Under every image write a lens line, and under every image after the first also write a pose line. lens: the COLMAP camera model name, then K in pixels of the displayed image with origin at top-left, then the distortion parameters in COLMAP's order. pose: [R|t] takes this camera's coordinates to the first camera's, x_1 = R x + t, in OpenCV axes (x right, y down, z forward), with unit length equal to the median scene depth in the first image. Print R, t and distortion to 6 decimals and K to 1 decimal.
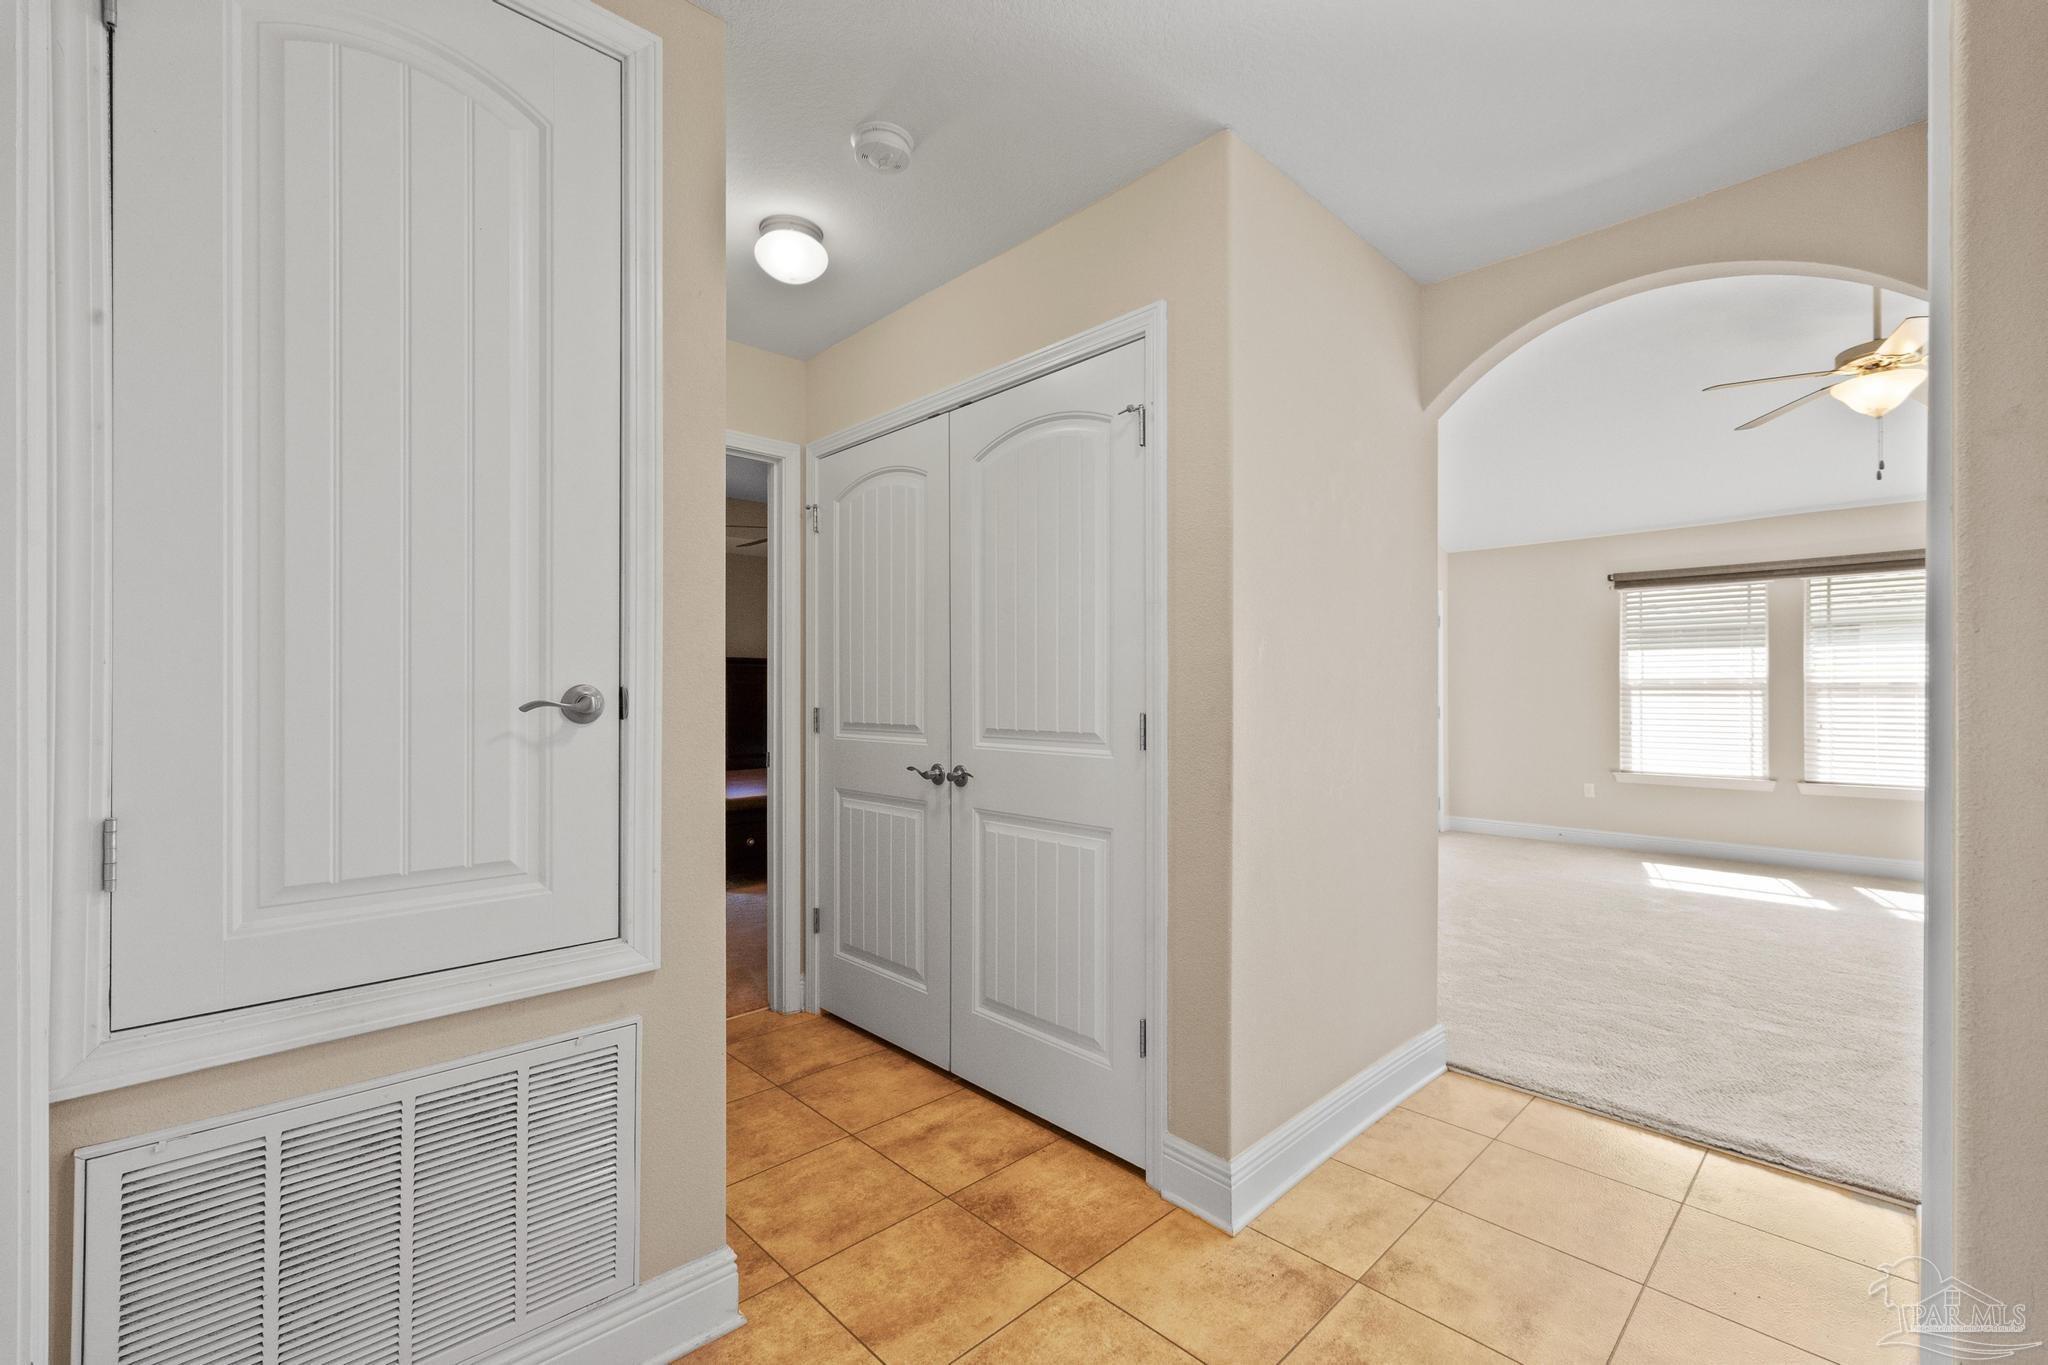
lens RADIAL K [[867.9, 0, 1027.9], [0, 867.9, 687.6], [0, 0, 1]] dist [0.002619, 0.000352]
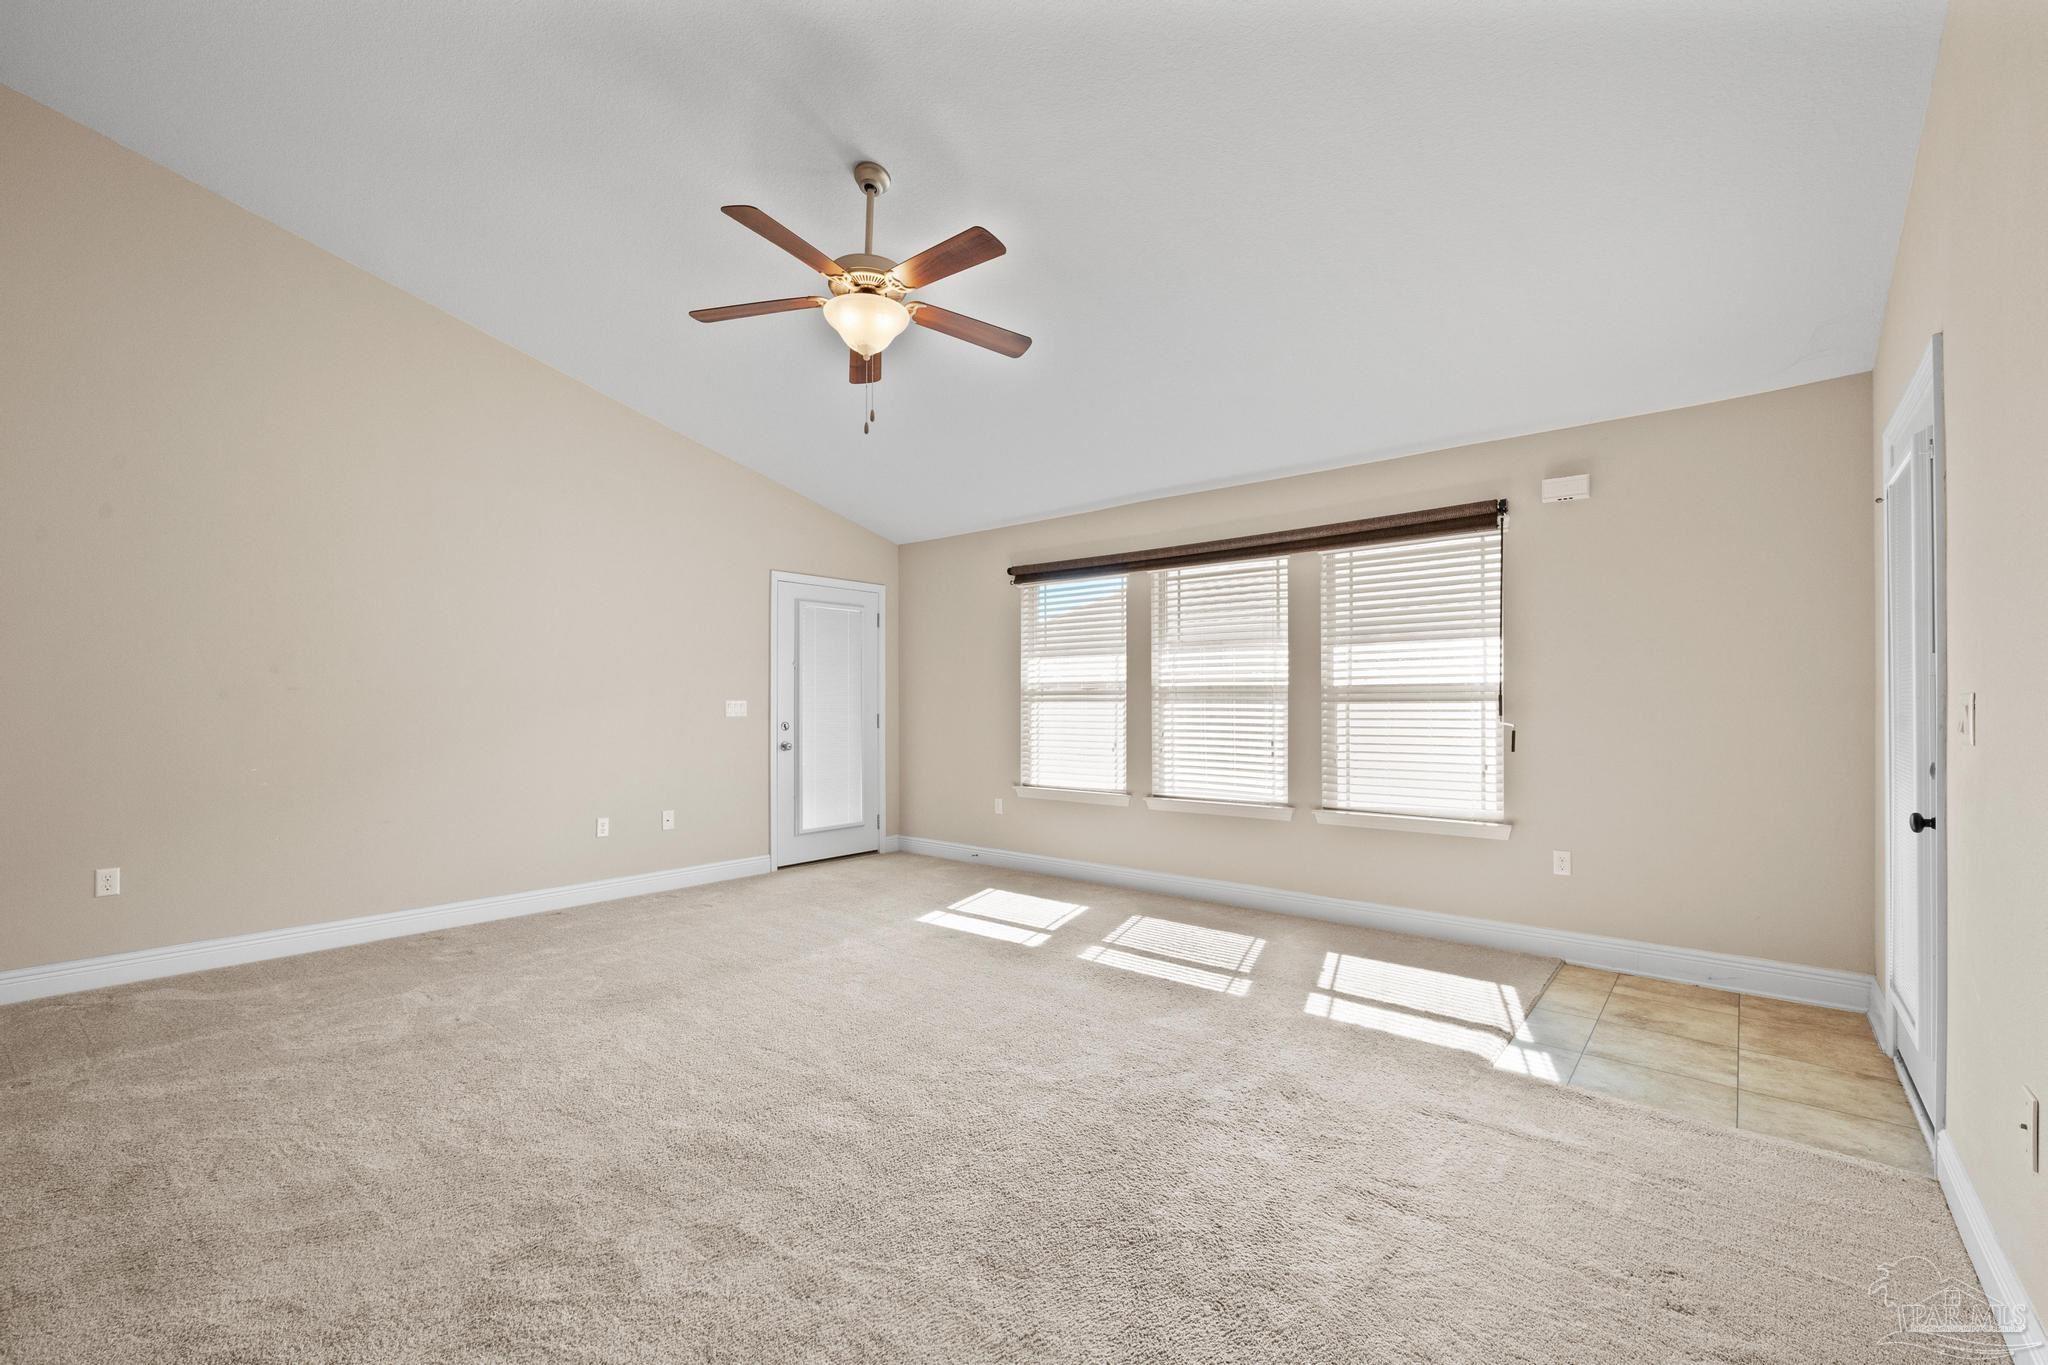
lens RADIAL K [[867.9, 0, 1005.8], [0, 867.9, 692.8], [0, 0, 1]] dist [0.002619, 0.000352]
pose [[0.995808, -0.004975, 0.091334, 0.670459], [0.005035, 0.999987, -0.000431, 0.000549], [-0.091330, 0.000889, 0.995820, 0.114580]]
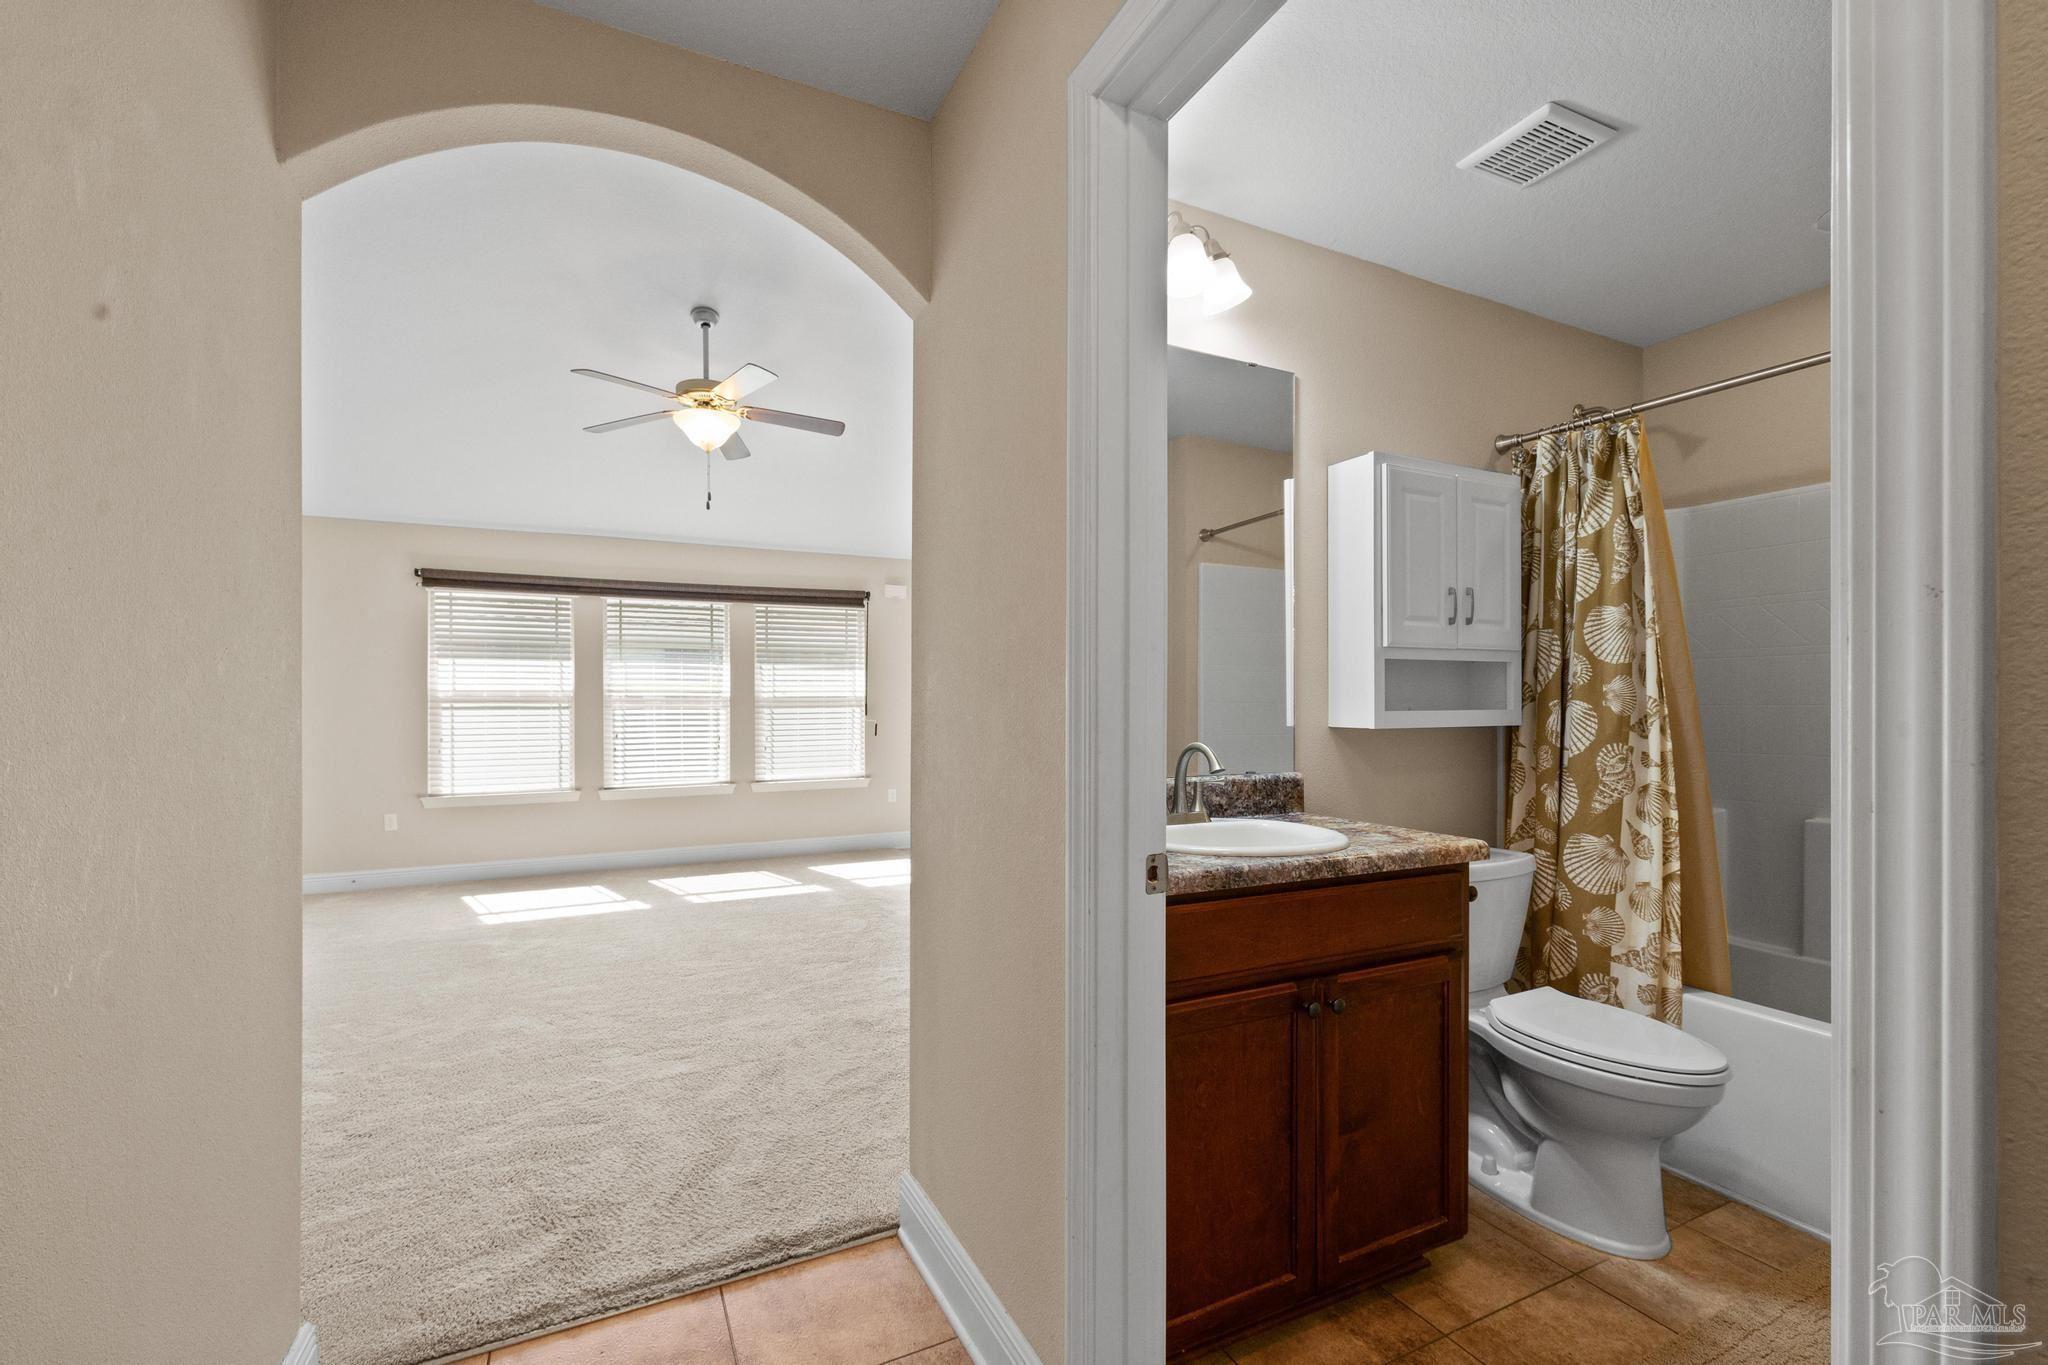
lens RADIAL K [[867.9, 0, 1023.6], [0, 867.9, 702.2], [0, 0, 1]] dist [0.002619, 0.000352]
pose [[0.311228, -0.001058, 0.950335, 0.044971], [-0.001866, 0.999997, 0.001725, -0.000442], [-0.950333, -0.002310, 0.311225, 0.186045]]
